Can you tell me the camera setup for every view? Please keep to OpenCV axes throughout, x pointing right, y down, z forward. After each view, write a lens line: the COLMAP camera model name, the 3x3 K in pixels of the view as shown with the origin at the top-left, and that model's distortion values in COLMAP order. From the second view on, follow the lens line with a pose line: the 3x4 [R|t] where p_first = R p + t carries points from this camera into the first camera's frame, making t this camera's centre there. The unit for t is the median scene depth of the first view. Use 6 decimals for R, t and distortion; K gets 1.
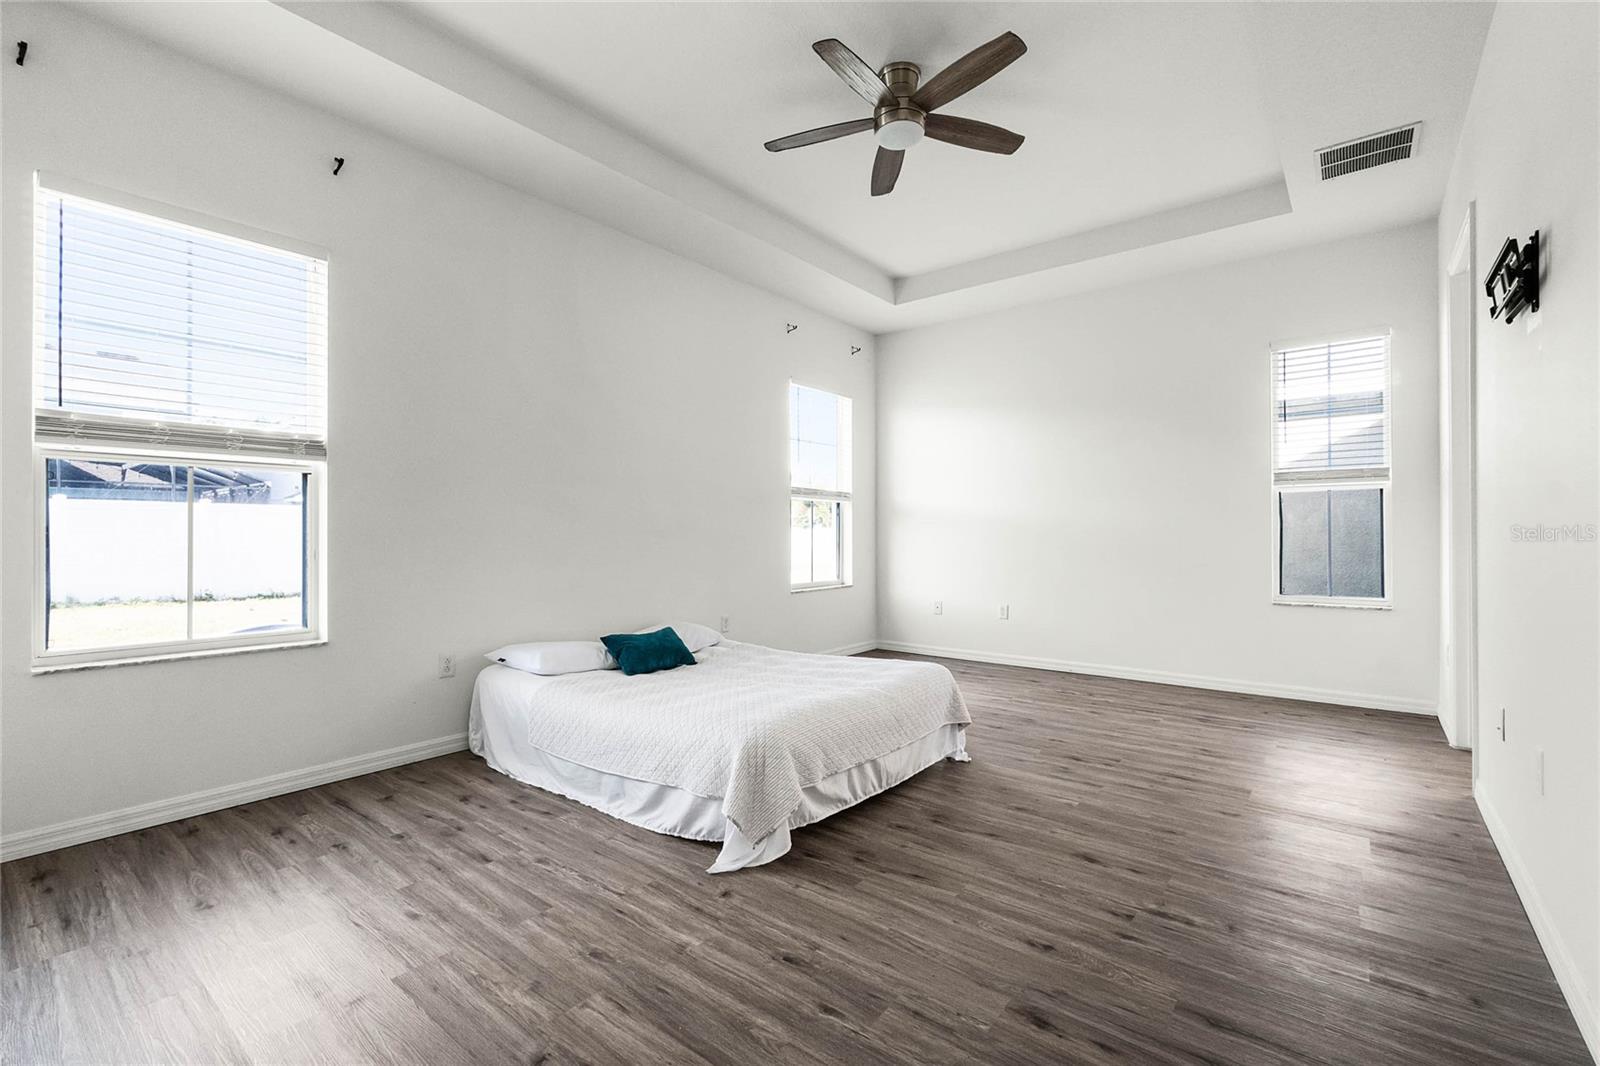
lens RADIAL K [[697.0, 0, 800.6], [0, 697.0, 531.7], [0, 0, 1]] dist [-0.002781, 0.000350]
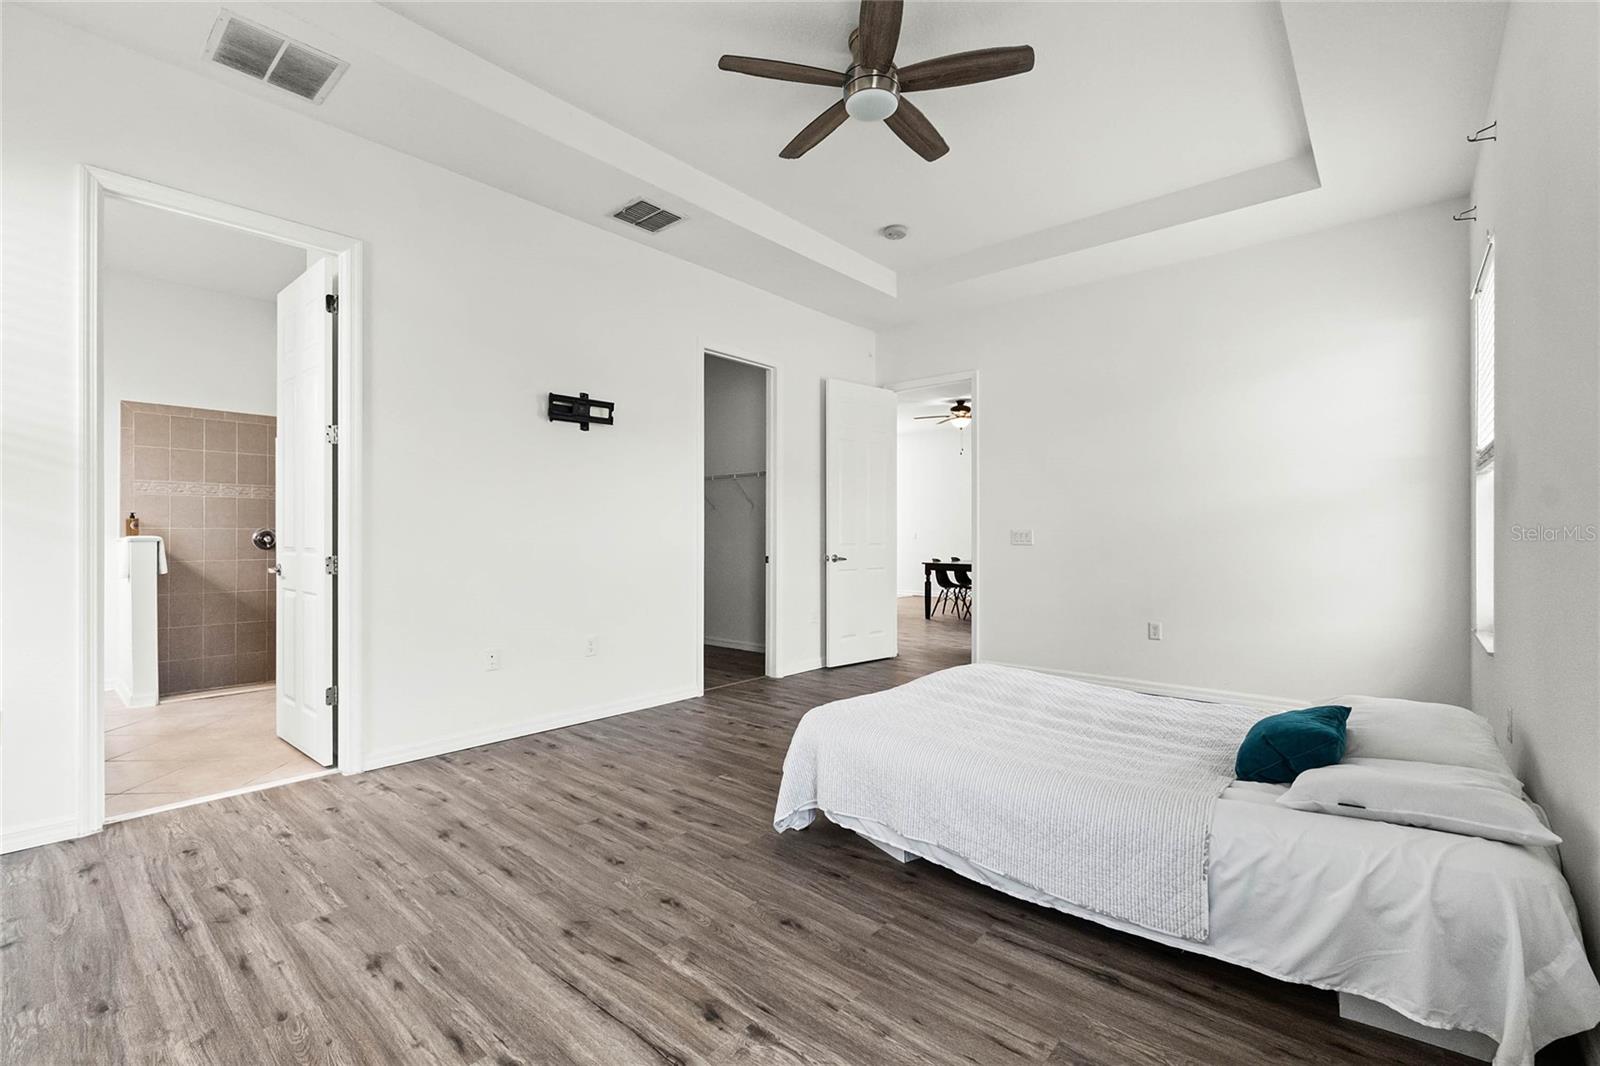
lens RADIAL K [[697.0, 0, 799.1], [0, 697.0, 531.9], [0, 0, 1]] dist [-0.002781, 0.000350]
pose [[-0.998938, 0.009747, 0.045040, 0.191285], [0.009562, 0.999945, -0.004342, 0.007619], [-0.045079, -0.003907, -0.998976, 1.820766]]
